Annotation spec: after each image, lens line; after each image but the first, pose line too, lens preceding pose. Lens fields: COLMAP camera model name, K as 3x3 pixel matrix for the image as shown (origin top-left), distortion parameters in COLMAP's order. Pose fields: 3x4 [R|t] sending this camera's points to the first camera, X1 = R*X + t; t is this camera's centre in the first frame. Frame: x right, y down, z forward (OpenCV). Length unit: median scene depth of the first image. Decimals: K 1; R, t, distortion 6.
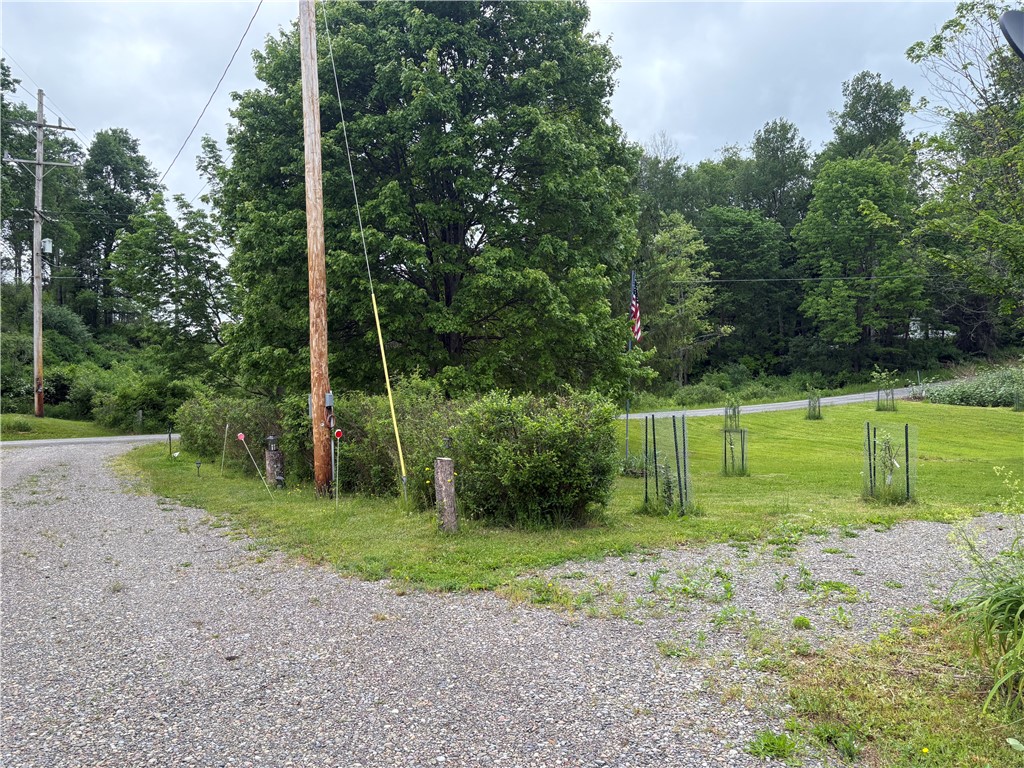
lens RADIAL K [[774.7, 0, 517.8], [0, 774.7, 396.1], [0, 0, 1]] dist [0.101883, -0.117919]
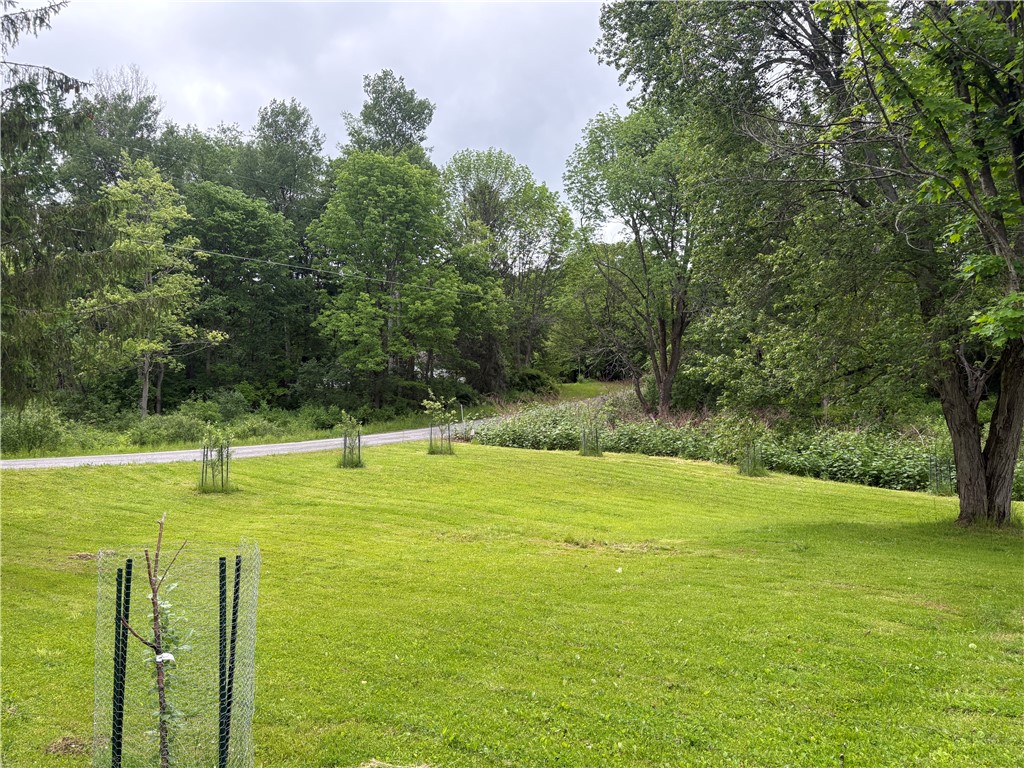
lens RADIAL K [[774.7, 0, 517.8], [0, 774.7, 396.1], [0, 0, 1]] dist [0.101883, -0.117919]
pose [[0.811385, 0.049278, 0.582431, 0.075522], [-0.017146, 0.998018, -0.060553, 0.005148], [-0.584260, 0.039145, 0.810622, 0.261908]]
